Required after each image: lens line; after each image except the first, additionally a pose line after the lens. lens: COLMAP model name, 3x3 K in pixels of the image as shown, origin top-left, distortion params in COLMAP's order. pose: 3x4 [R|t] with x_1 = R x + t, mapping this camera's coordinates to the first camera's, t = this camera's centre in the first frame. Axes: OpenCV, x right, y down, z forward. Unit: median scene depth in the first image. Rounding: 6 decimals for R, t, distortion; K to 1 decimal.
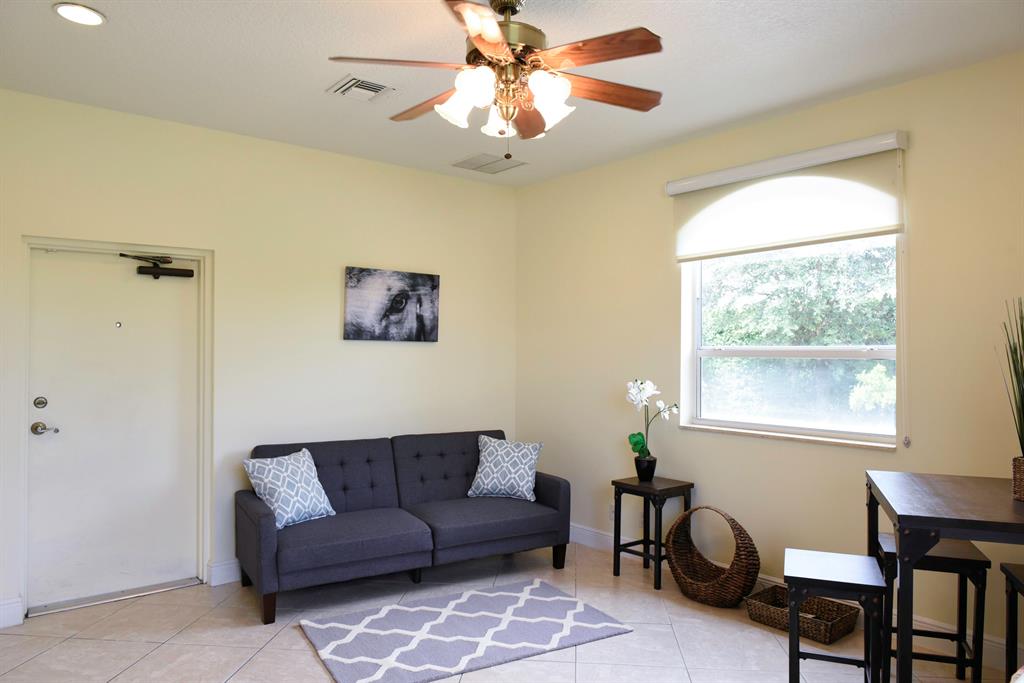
lens RADIAL K [[697.1, 0, 511.6], [0, 697.1, 339.9], [0, 0, 1]] dist [-0.013175, 0.000440]
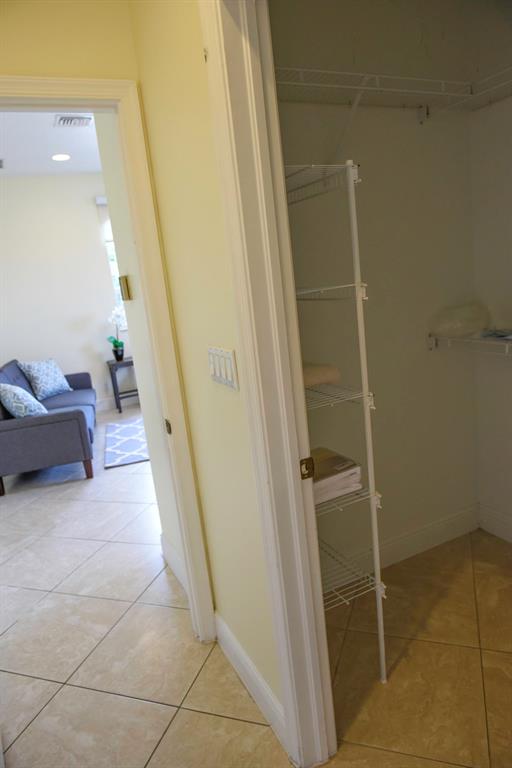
lens RADIAL K [[522.8, 0, 259.7], [0, 522.8, 382.5], [0, 0, 1]] dist [-0.013175, 0.000440]
pose [[0.227513, -0.229299, 0.946393, -1.224158], [0.098603, 0.972310, 0.211874, -0.004009], [-0.968770, 0.045113, 0.243823, 0.326091]]
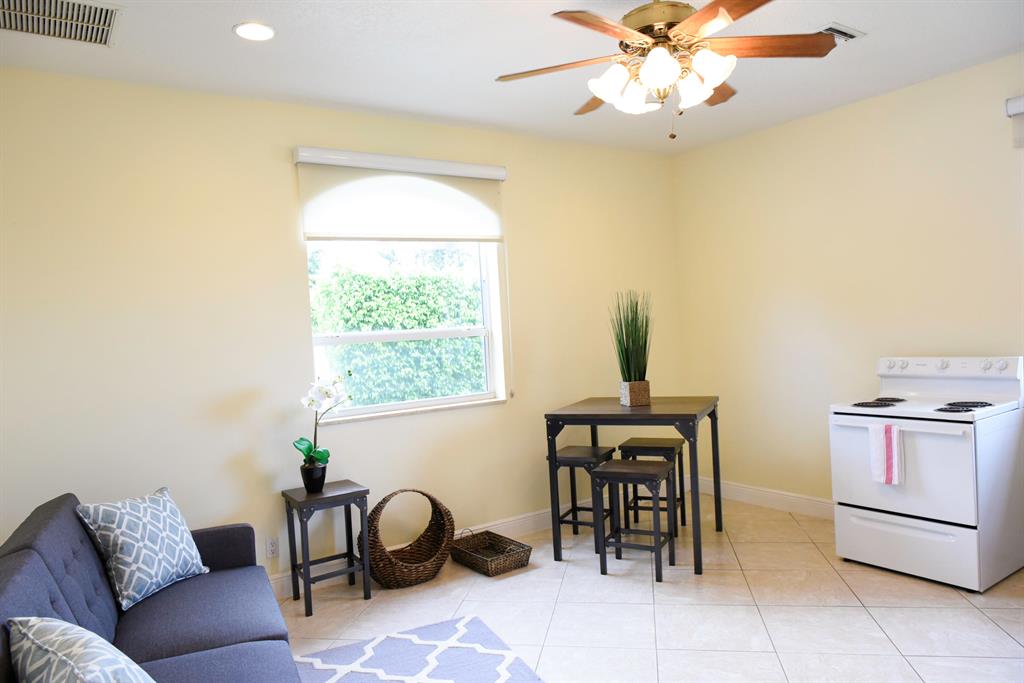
lens RADIAL K [[697.1, 0, 514.0], [0, 697.1, 340.0], [0, 0, 1]] dist [-0.013175, 0.000440]
pose [[0.078051, -0.024119, 0.996658, -0.718896], [0.041025, 0.998938, 0.020962, 0.009351], [-0.996105, 0.039252, 0.078958, 0.774124]]
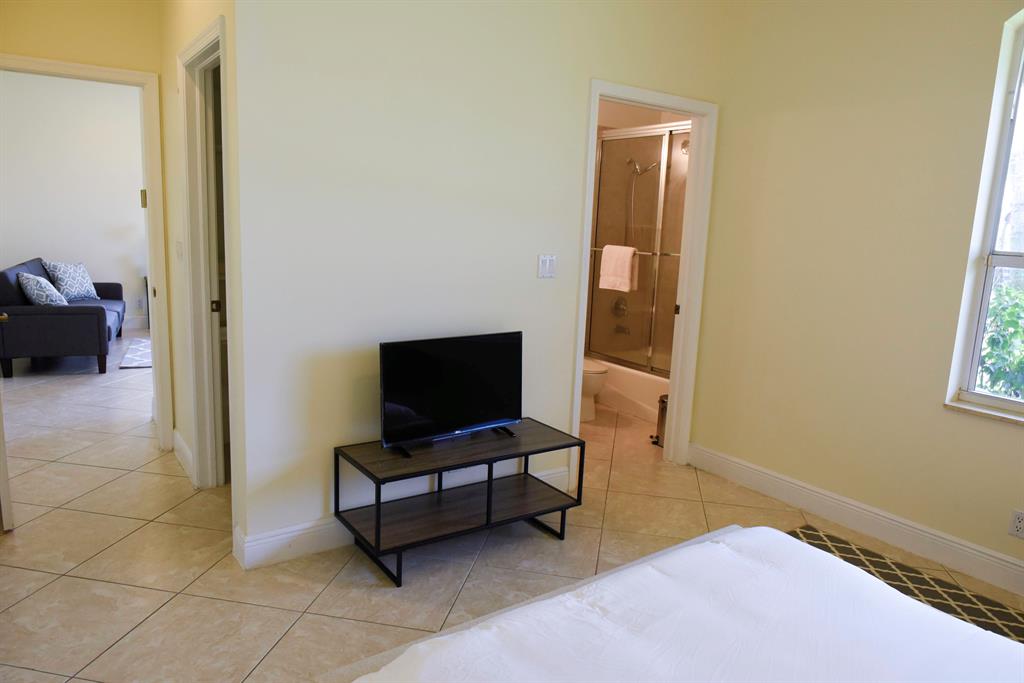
lens RADIAL K [[697.1, 0, 514.0], [0, 697.1, 341.1], [0, 0, 1]] dist [-0.013175, 0.000440]
pose [[0.077491, -0.169331, 0.982508, -1.734592], [-0.055223, 0.983230, 0.173810, 0.001007], [-0.995462, -0.067725, 0.066841, -0.052132]]
